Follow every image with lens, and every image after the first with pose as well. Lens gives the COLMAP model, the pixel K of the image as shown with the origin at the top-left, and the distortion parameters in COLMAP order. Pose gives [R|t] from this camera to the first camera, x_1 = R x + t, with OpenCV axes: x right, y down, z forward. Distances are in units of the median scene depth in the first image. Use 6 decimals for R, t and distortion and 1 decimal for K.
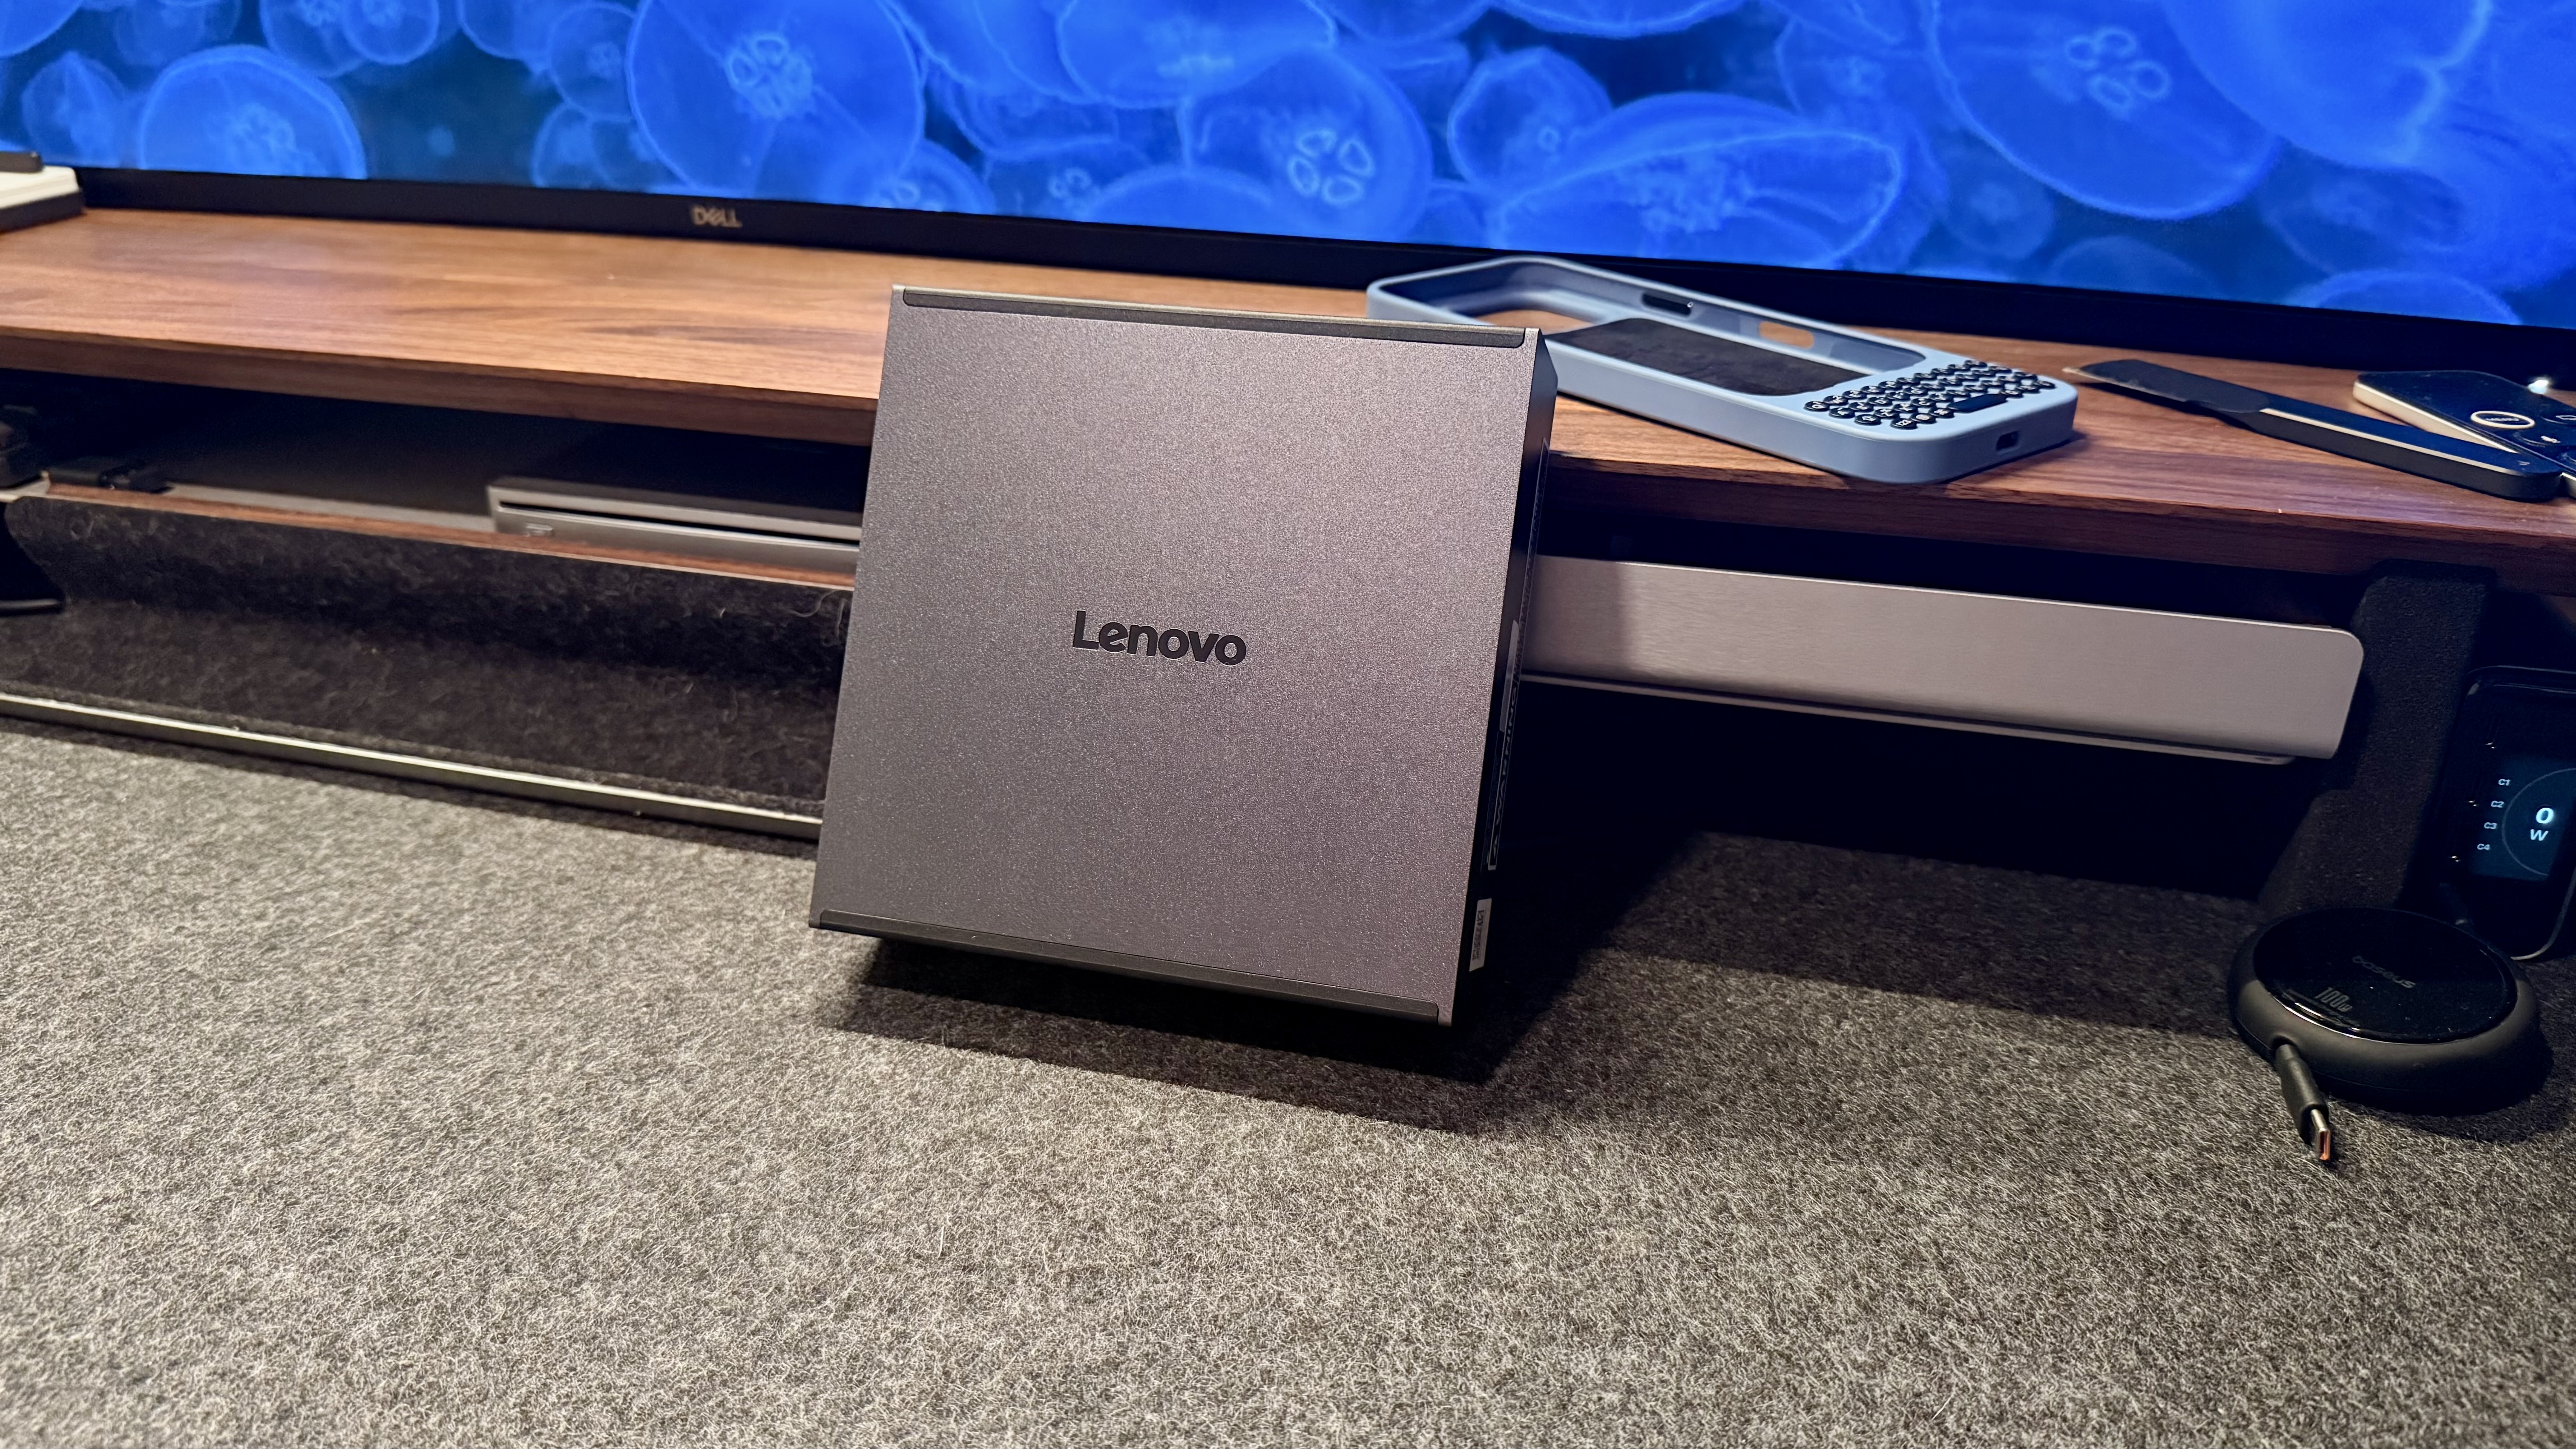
lens RADIAL K [[1889.0, 0, 1305.4], [0, 1889.0, 725.0], [0, 0, 1]] dist [0.015208, -0.055765]
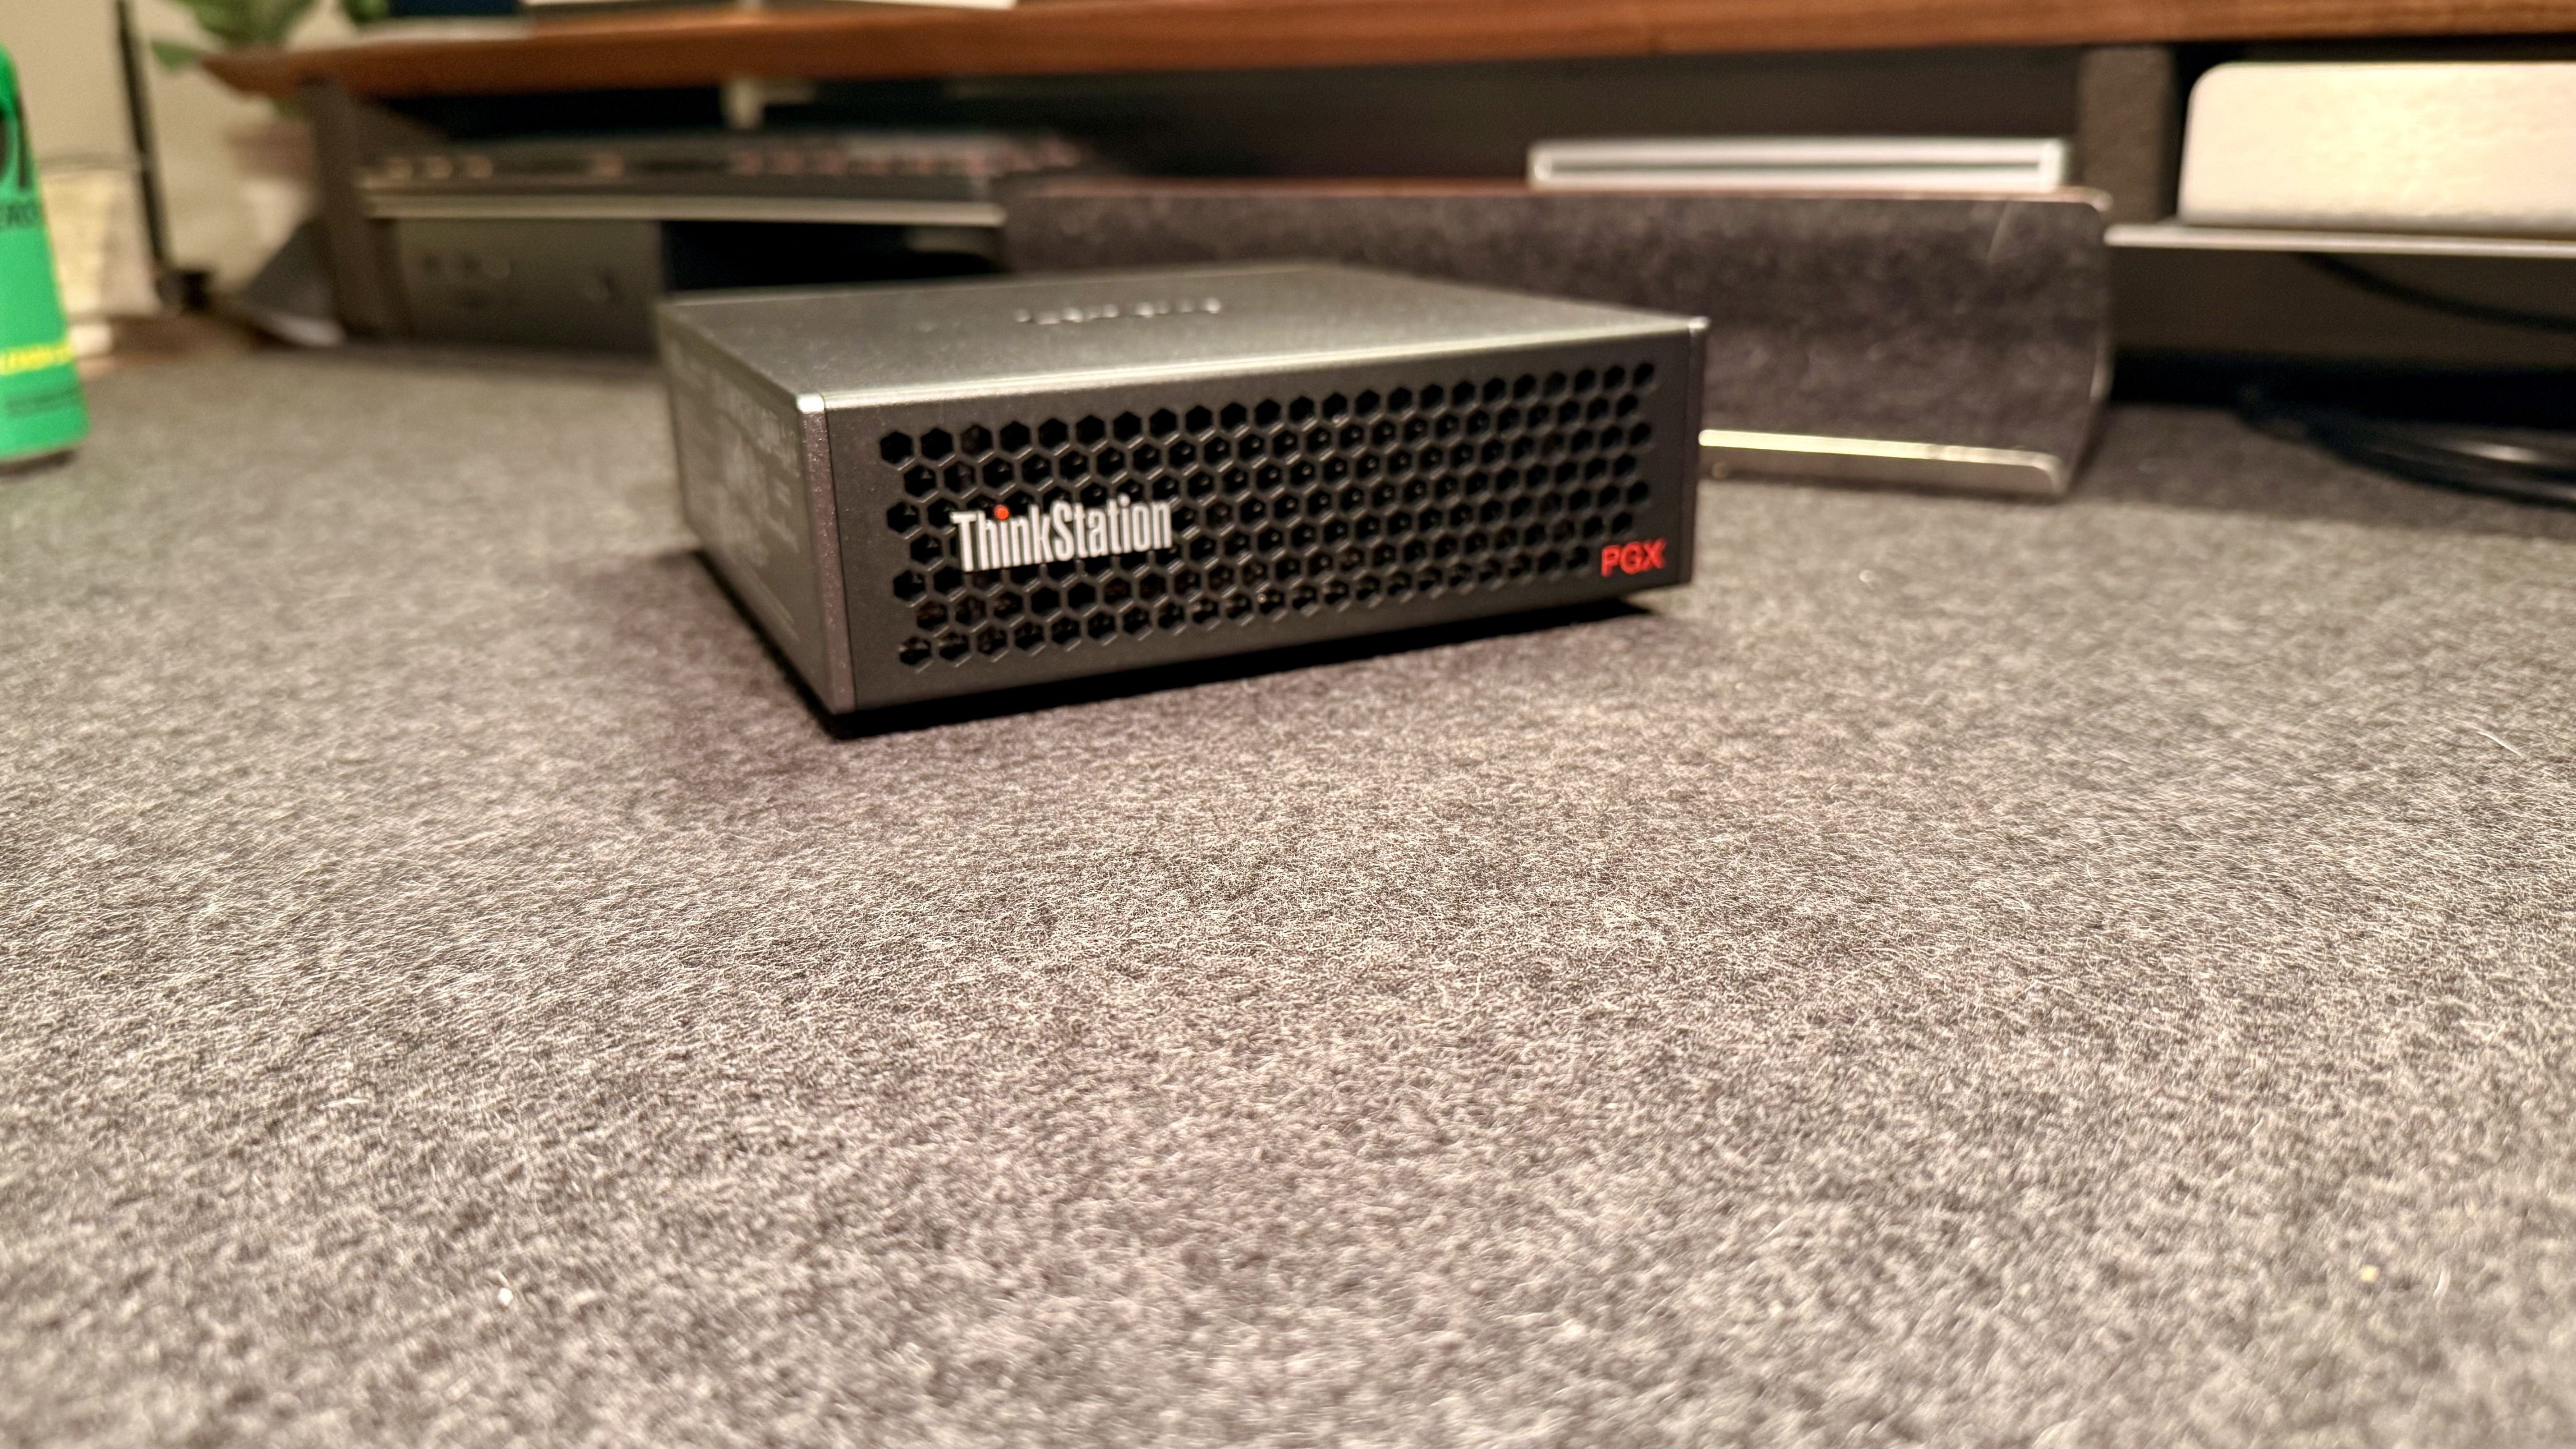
lens RADIAL K [[1889.0, 0, 1271.9], [0, 1889.0, 782.1], [0, 0, 1]] dist [0.015208, -0.055765]
pose [[0.966001, 0.060184, -0.251437, -0.399436], [-0.086647, 0.991649, -0.095527, 0.347745], [0.243588, 0.114066, 0.963148, 0.180347]]
